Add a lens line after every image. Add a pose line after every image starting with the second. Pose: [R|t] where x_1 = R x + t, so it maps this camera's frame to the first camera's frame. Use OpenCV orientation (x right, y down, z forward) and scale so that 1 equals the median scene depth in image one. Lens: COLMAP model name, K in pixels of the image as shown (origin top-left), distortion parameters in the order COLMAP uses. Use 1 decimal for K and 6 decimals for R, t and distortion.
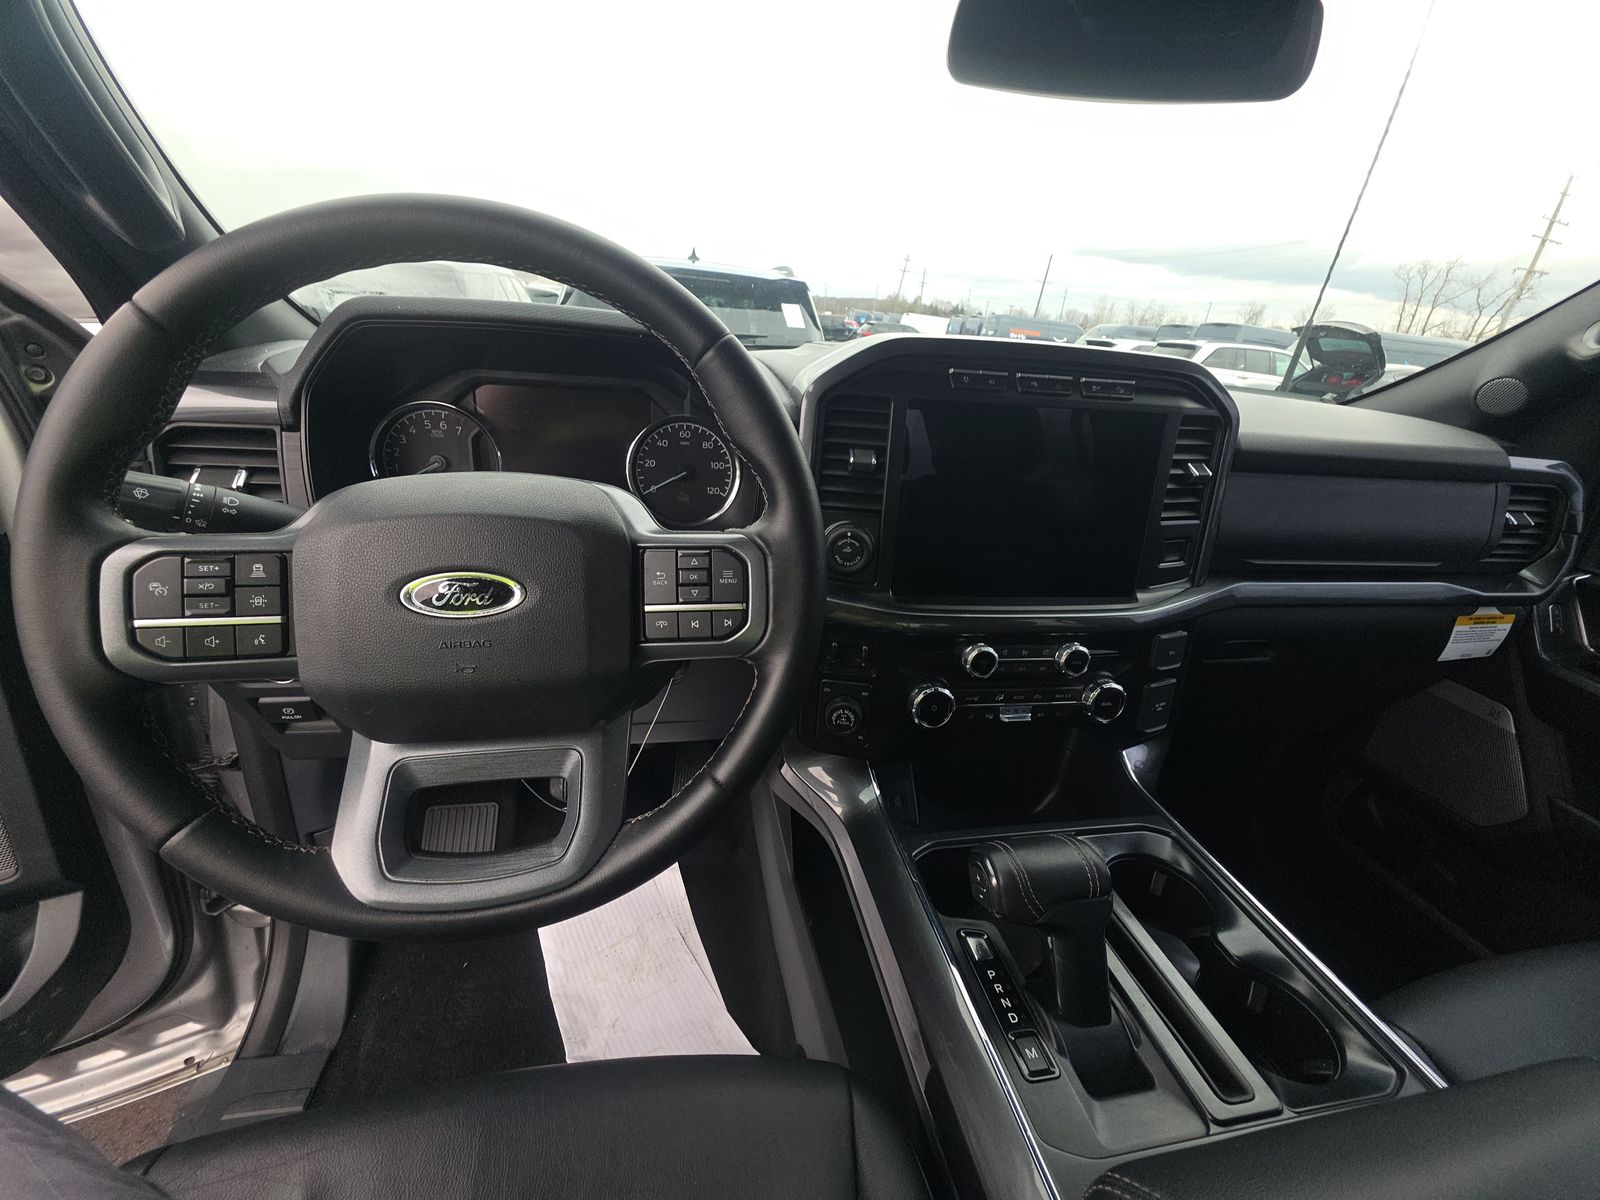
lens RADIAL K [[638.4, 0, 798.7], [0, 638.4, 594.5], [0, 0, 1]] dist [0.019813, -0.009971]
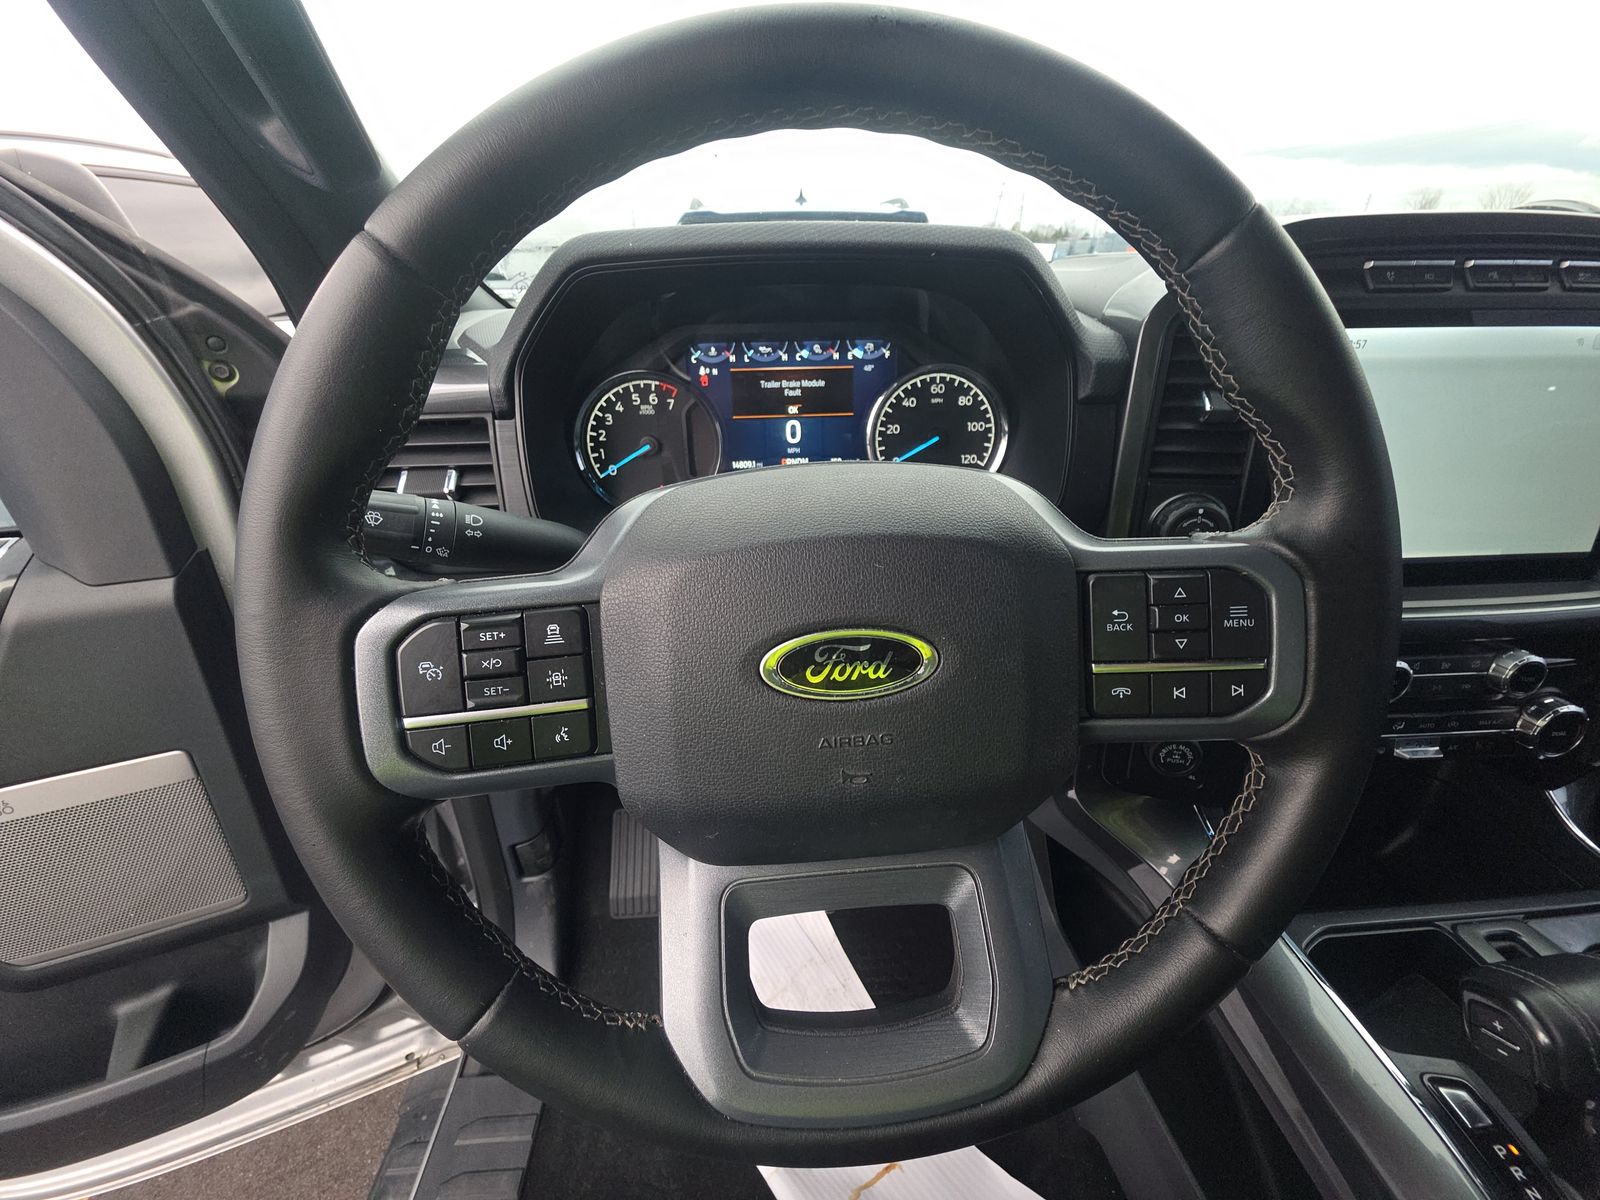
lens RADIAL K [[638.4, 0, 798.7], [0, 638.4, 594.5], [0, 0, 1]] dist [0.019813, -0.009971]
pose [[0.989254, -0.024446, -0.144149, -0.410269], [0.034057, 0.997331, 0.064589, -0.095691], [0.142185, -0.068804, 0.987446, 0.316215]]
